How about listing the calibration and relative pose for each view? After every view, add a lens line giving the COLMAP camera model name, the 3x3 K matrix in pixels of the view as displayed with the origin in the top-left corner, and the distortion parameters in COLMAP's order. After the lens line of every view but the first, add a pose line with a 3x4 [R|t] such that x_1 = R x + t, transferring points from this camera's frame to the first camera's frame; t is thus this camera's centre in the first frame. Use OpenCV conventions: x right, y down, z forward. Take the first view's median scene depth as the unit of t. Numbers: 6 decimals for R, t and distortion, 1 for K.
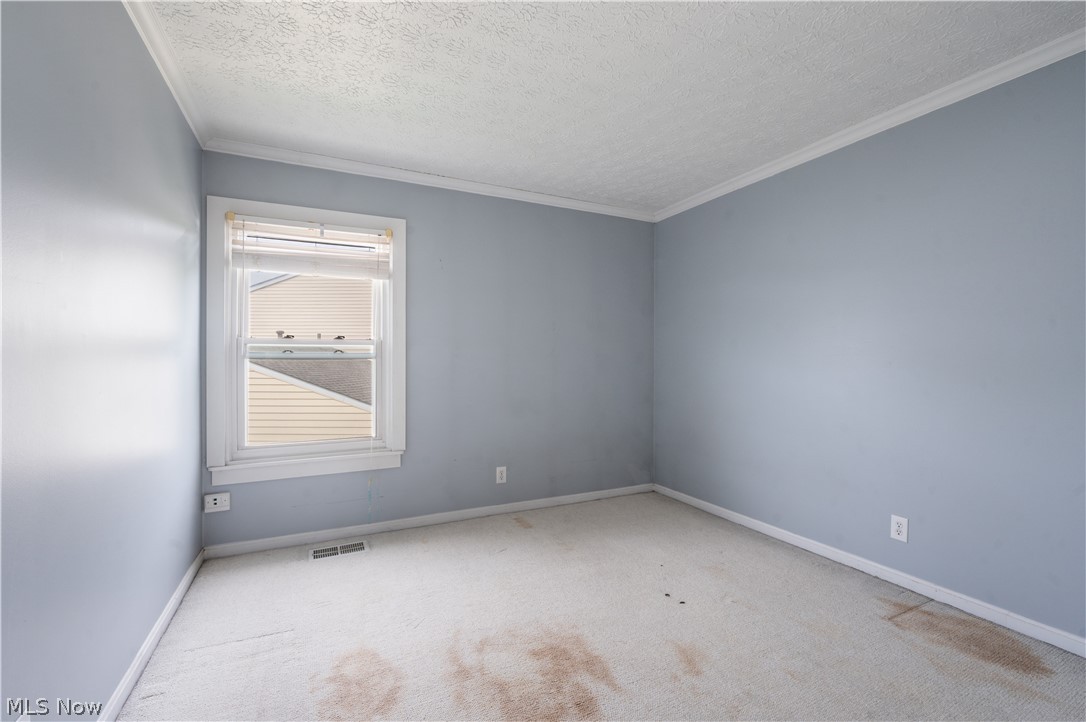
lens RADIAL K [[465.1, 0, 531.9], [0, 465.1, 358.5], [0, 0, 1]] dist [-0.000057, 0.000060]
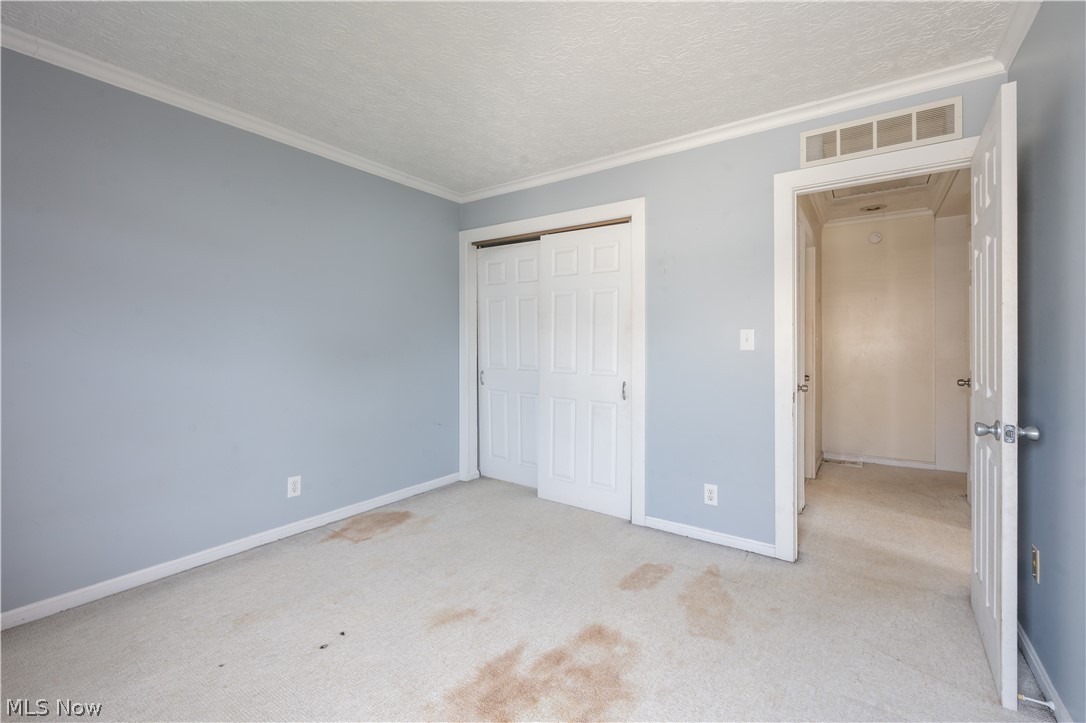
lens RADIAL K [[465.1, 0, 531.9], [0, 465.1, 359.0], [0, 0, 1]] dist [-0.000057, 0.000060]
pose [[-0.484544, -0.026875, 0.874354, -0.634280], [-0.004840, 0.999595, 0.028042, 0.005325], [-0.874754, 0.009356, -0.484478, 1.244779]]
